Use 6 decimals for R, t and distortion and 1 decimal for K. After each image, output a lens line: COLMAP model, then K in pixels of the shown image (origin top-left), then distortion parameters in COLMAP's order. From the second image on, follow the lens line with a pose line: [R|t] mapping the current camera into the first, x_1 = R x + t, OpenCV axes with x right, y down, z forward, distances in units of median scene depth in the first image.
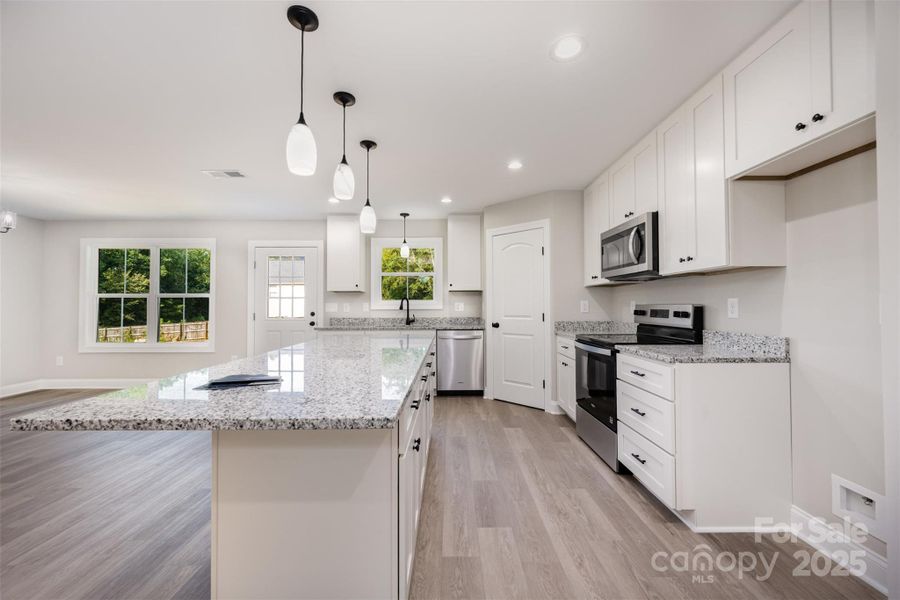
lens RADIAL K [[370.2, 0, 450.0], [0, 370.2, 300.0], [0, 0, 1]] dist [0.073053, -0.000032]
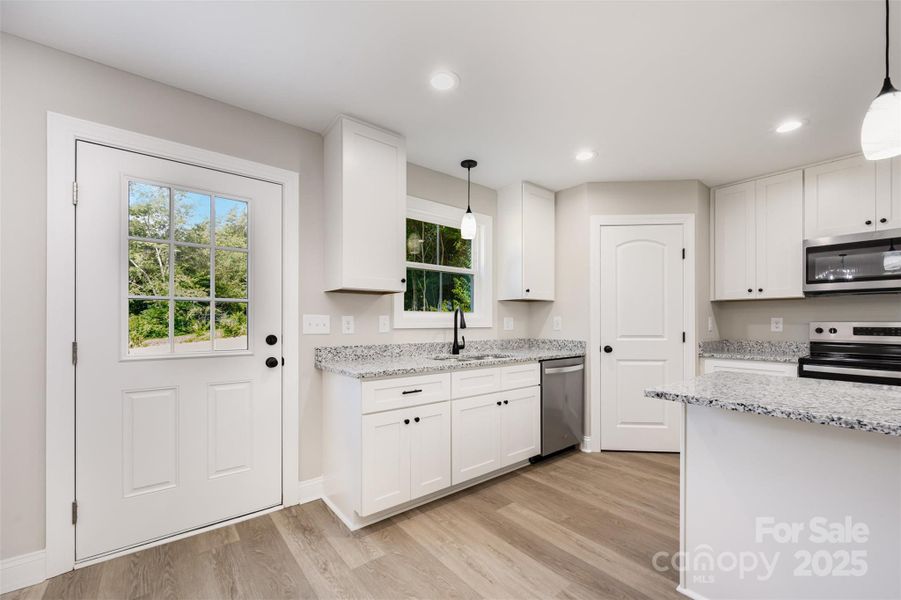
lens RADIAL K [[365.9, 0, 458.0], [0, 365.9, 321.9], [0, 0, 1]] dist [-0.002775, -0.000288]
pose [[0.768003, 0.003261, 0.640437, -0.486186], [-0.013525, 0.999847, 0.011128, 0.009573], [-0.640303, -0.017208, 0.767930, 0.556010]]
